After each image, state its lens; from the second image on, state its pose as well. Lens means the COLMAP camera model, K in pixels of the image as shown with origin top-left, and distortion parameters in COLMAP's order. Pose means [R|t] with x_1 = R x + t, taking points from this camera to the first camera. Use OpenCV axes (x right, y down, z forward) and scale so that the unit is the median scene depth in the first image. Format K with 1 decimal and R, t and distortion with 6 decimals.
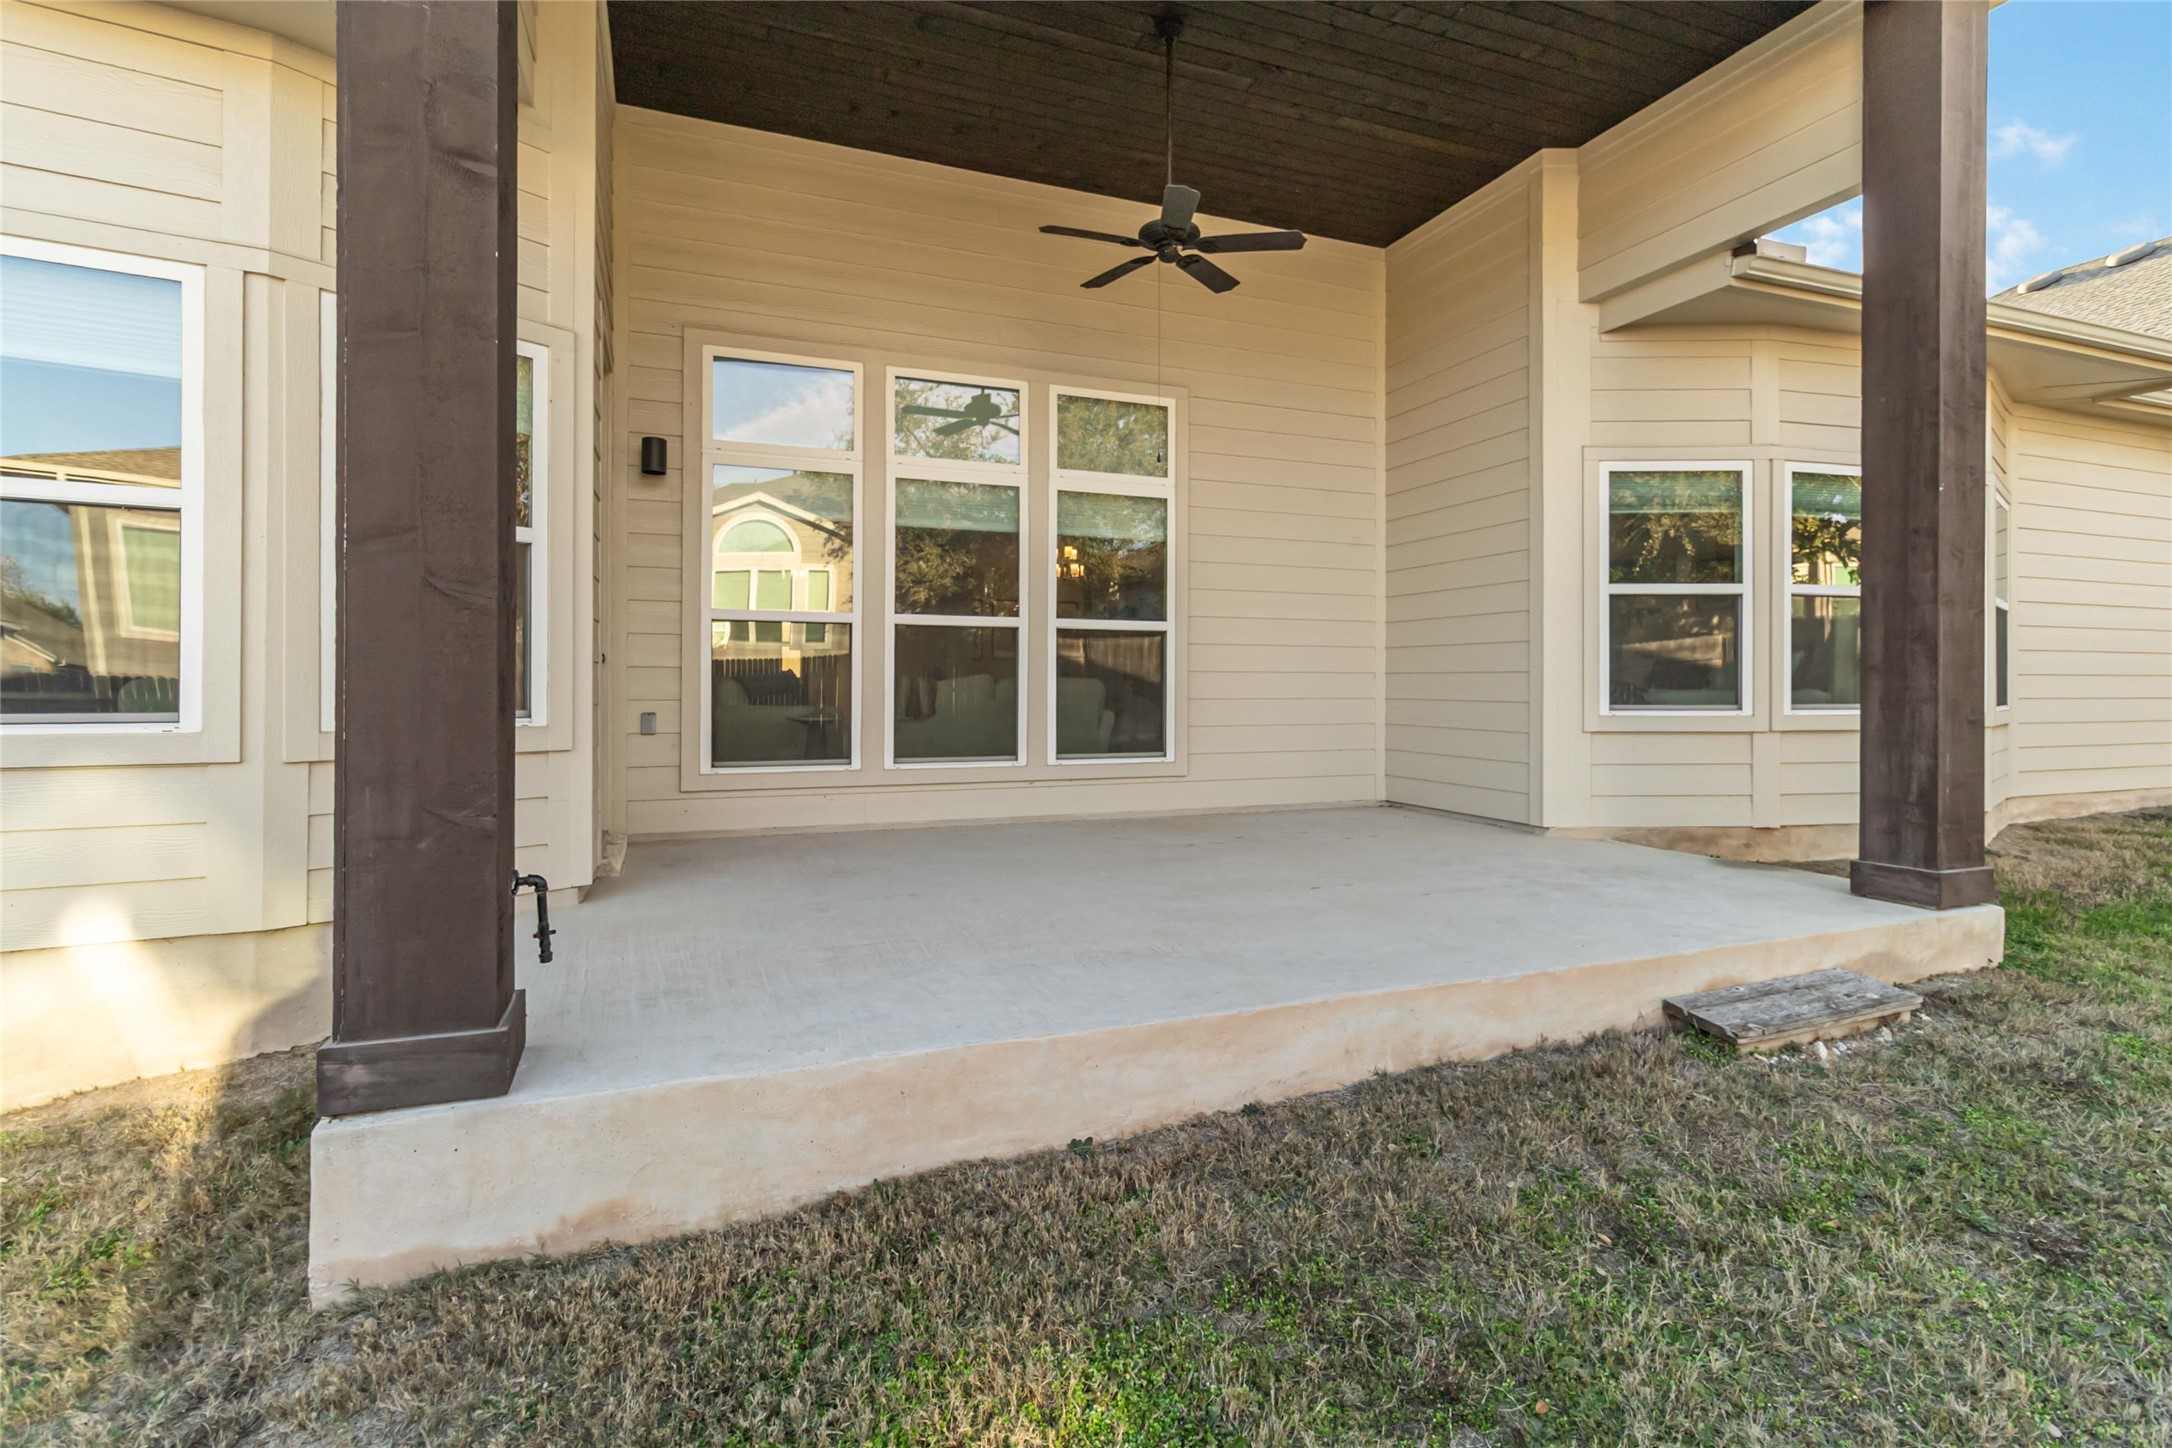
lens RADIAL K [[1040.4, 0, 1091.7], [0, 1040.4, 714.8], [0, 0, 1]] dist [-0.005862, -0.001382]
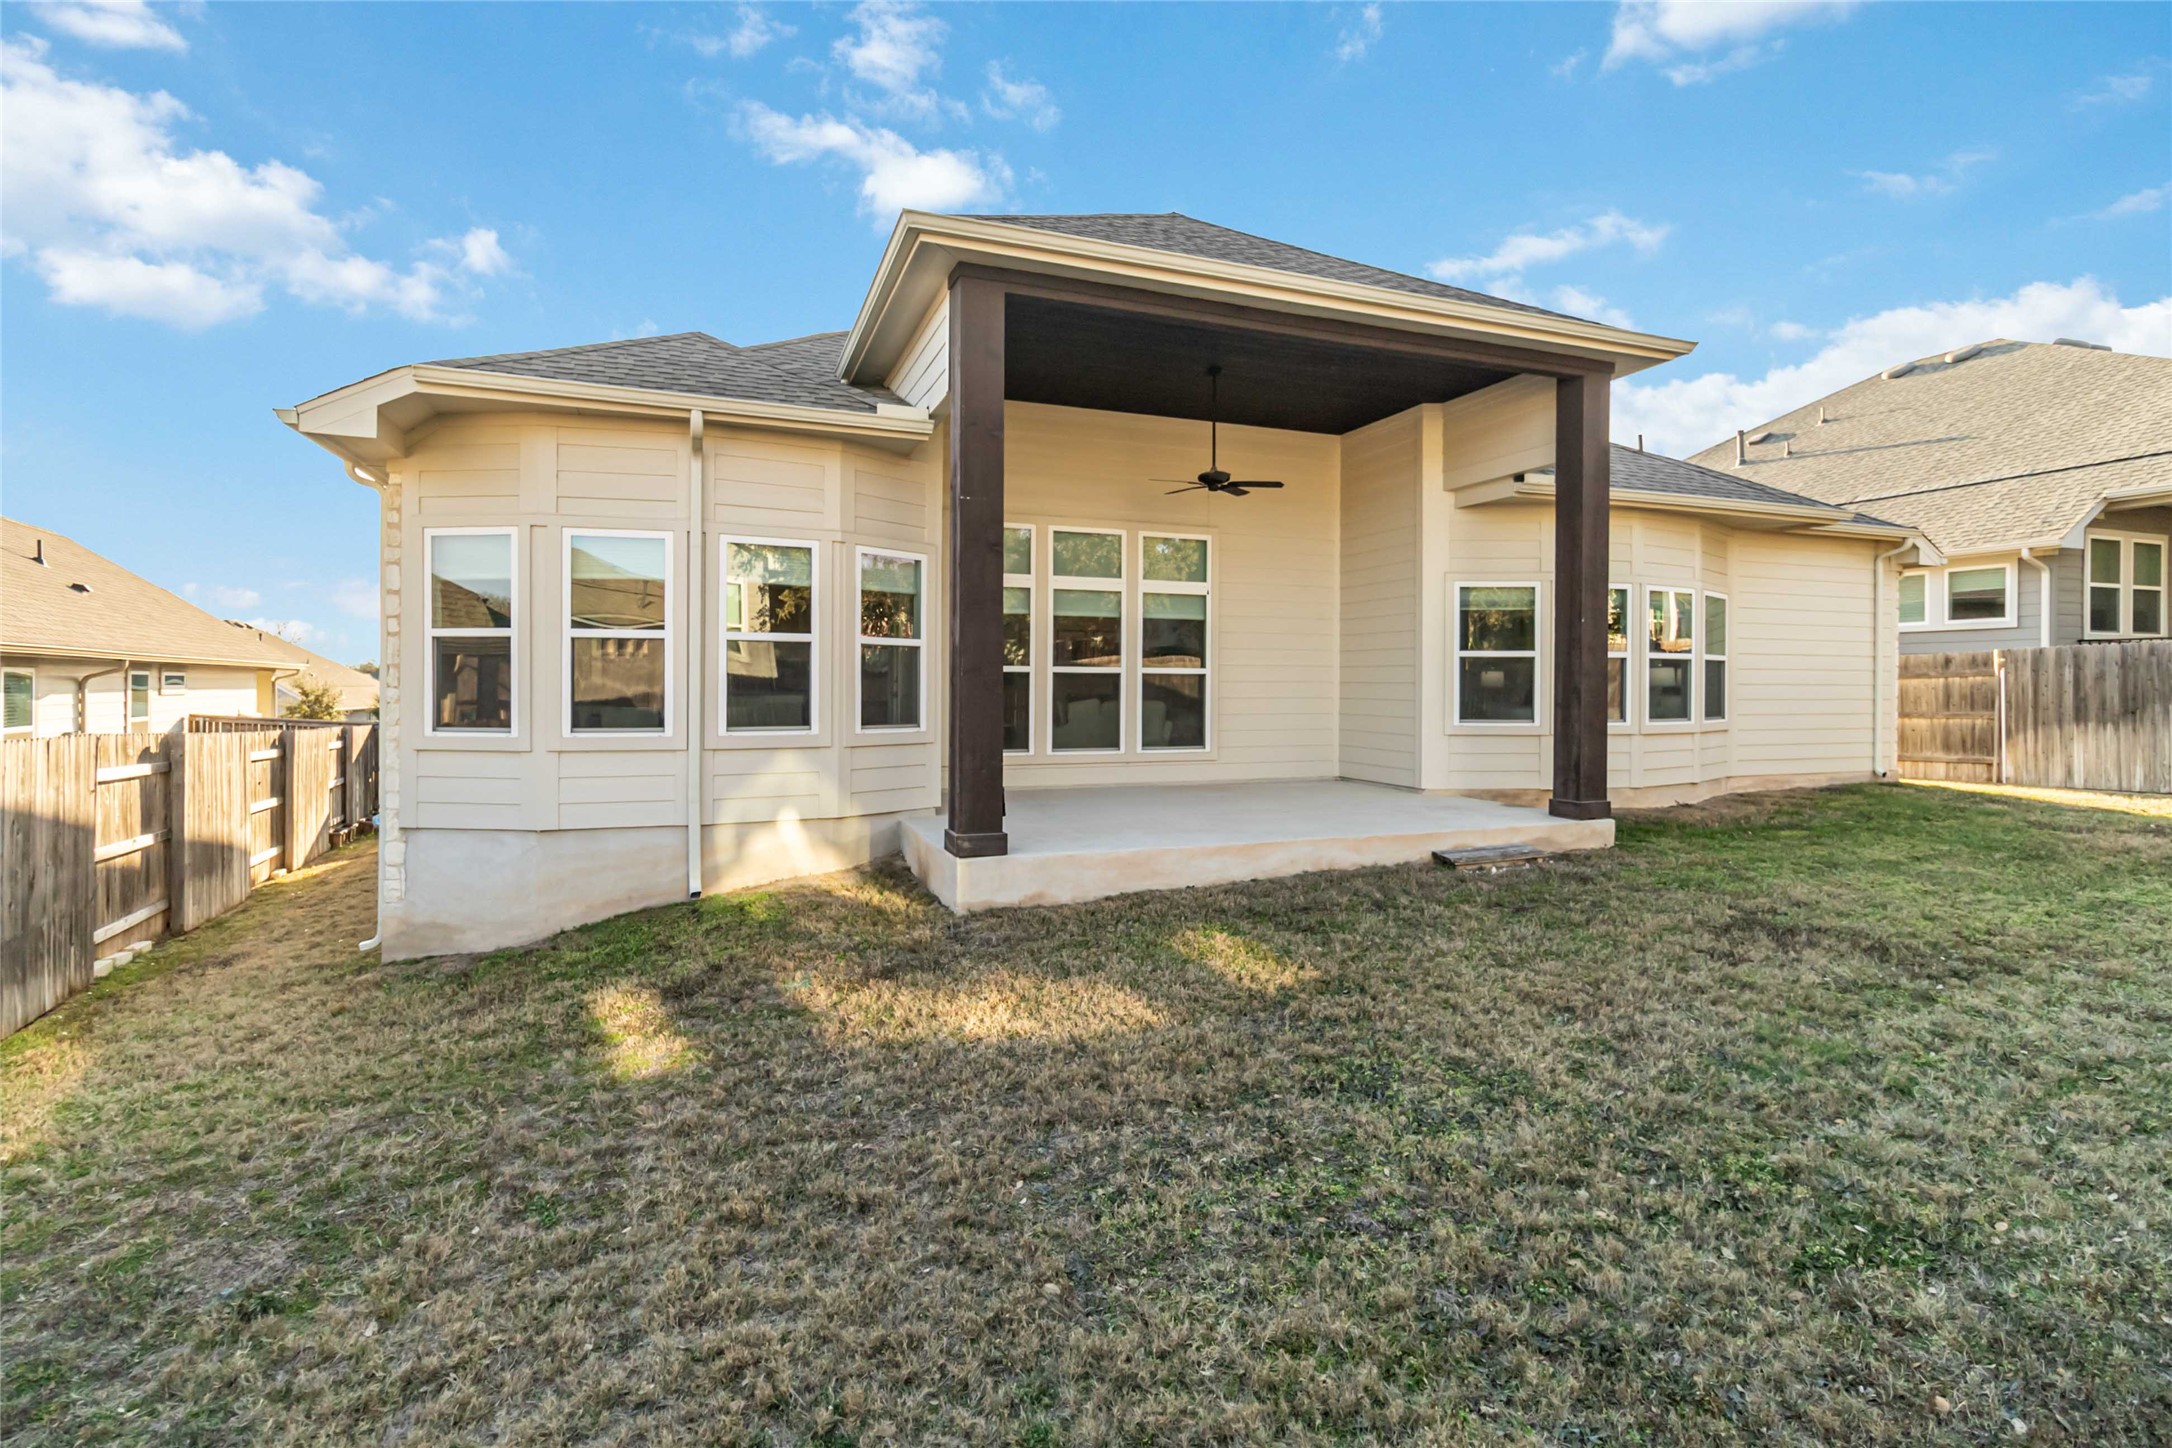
lens RADIAL K [[1040.4, 0, 1098.2], [0, 1040.4, 716.7], [0, 0, 1]] dist [-0.005862, -0.001382]
pose [[0.999991, 0.003616, -0.002273, -0.108842], [-0.003609, 0.999989, 0.003087, -0.017207], [0.002284, -0.003079, 0.999993, -0.753954]]
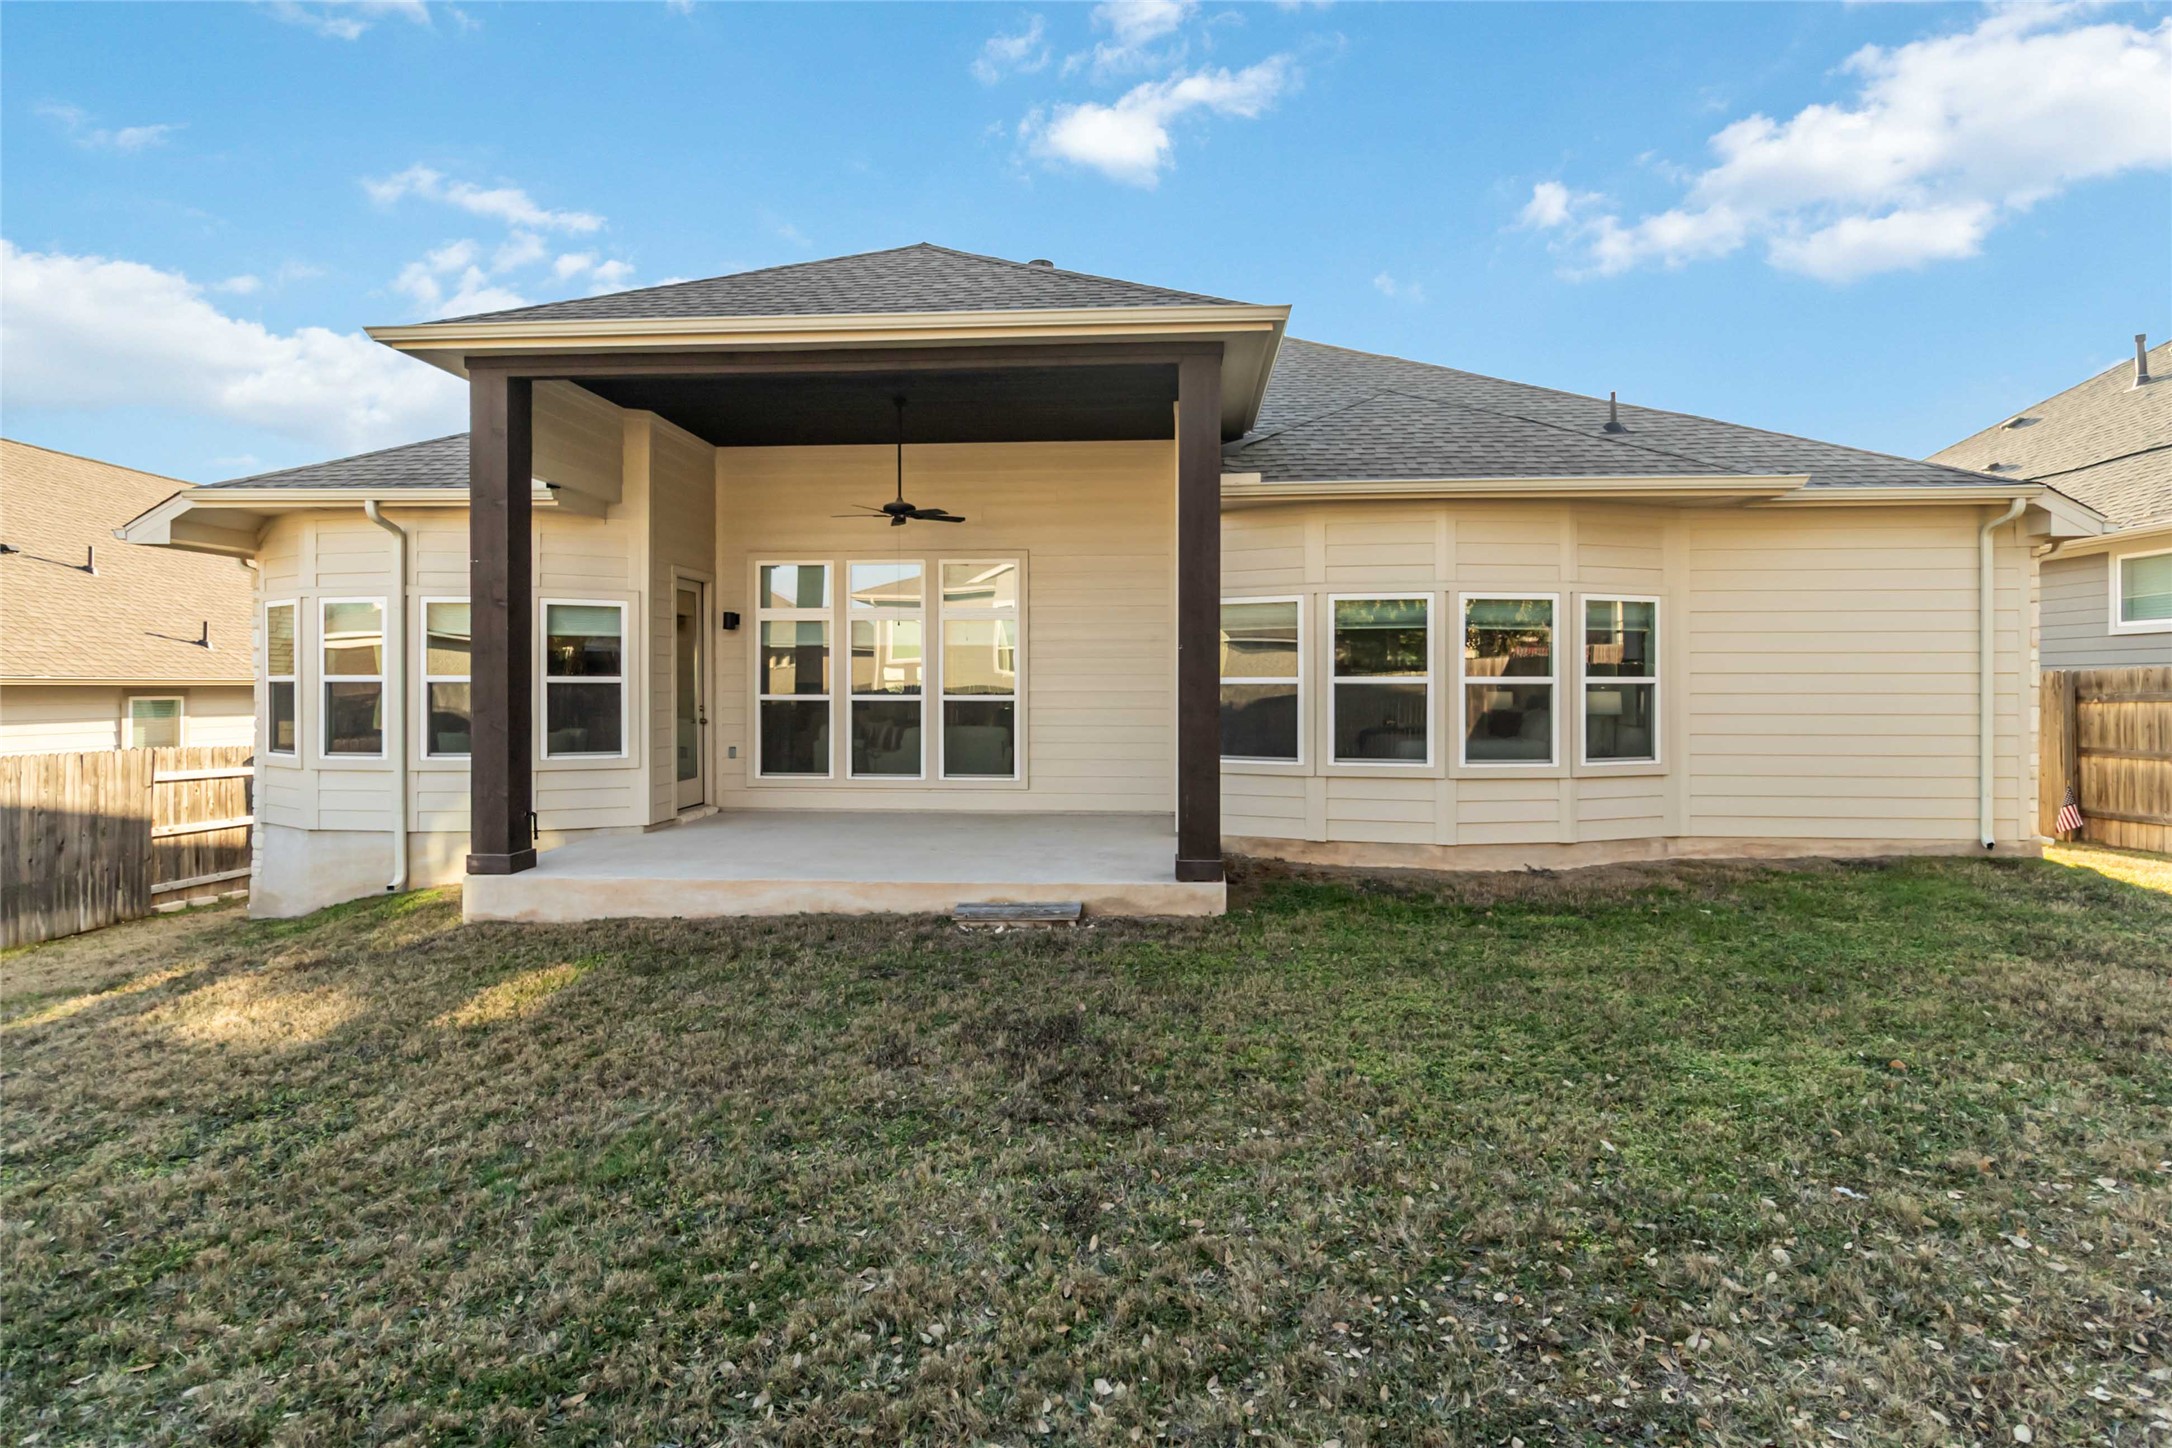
lens RADIAL K [[1040.4, 0, 1100.8], [0, 1040.4, 711.4], [0, 0, 1]] dist [-0.005862, -0.001382]
pose [[0.905019, 0.010184, -0.425250, 0.982348], [-0.012022, 0.999926, -0.001638, -0.068946], [0.425202, 0.006595, 0.905075, -0.470162]]
